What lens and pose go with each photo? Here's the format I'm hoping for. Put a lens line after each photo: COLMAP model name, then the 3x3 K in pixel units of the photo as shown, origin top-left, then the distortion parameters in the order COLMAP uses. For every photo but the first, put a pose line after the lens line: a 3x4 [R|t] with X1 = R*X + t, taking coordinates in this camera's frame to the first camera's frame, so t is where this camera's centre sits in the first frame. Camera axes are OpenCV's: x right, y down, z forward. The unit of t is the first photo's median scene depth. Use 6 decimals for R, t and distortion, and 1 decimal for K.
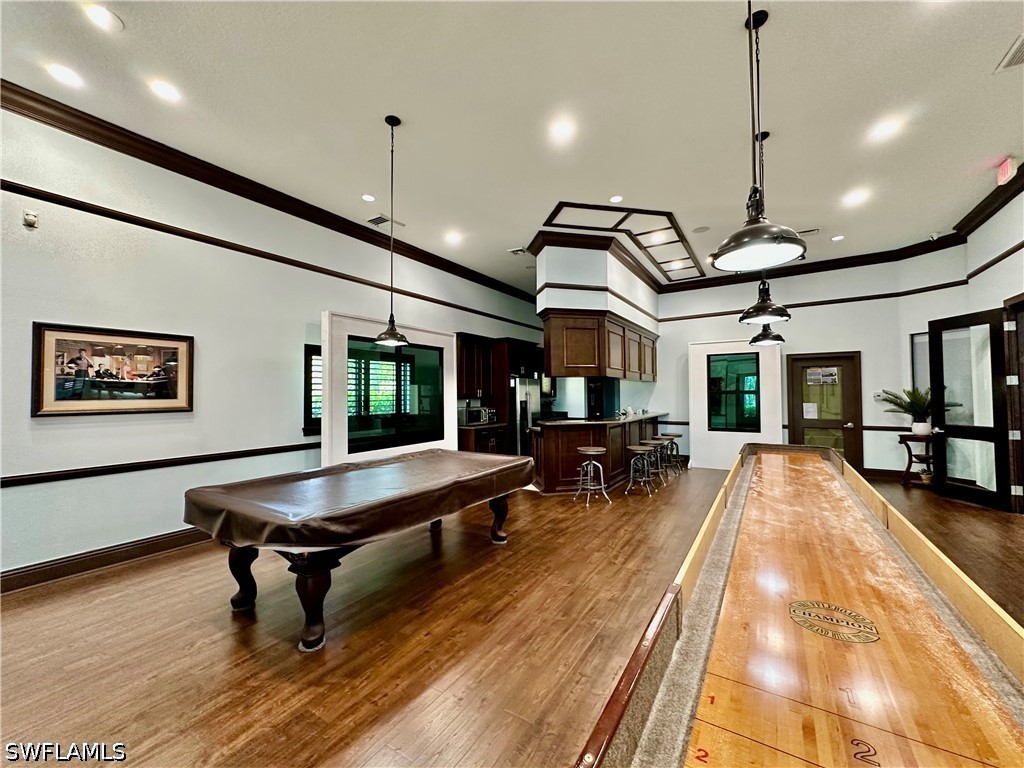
lens RADIAL K [[409.8, 0, 514.1], [0, 409.8, 385.0], [0, 0, 1]] dist [-0.000013, -0.000094]
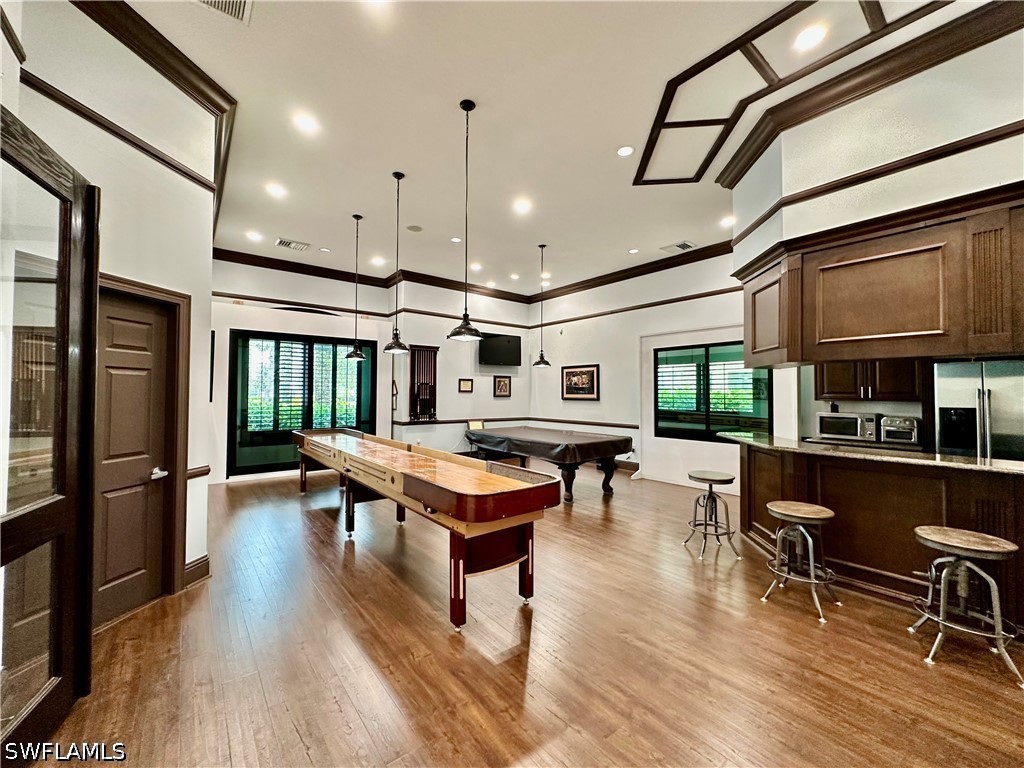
lens RADIAL K [[409.8, 0, 513.3], [0, 409.8, 384.4], [0, 0, 1]] dist [-0.000013, -0.000094]
pose [[-0.326943, -0.017433, -0.944883, 1.314815], [0.015703, 0.999592, -0.023876, 0.026586], [0.944914, -0.022644, -0.326536, 1.276469]]
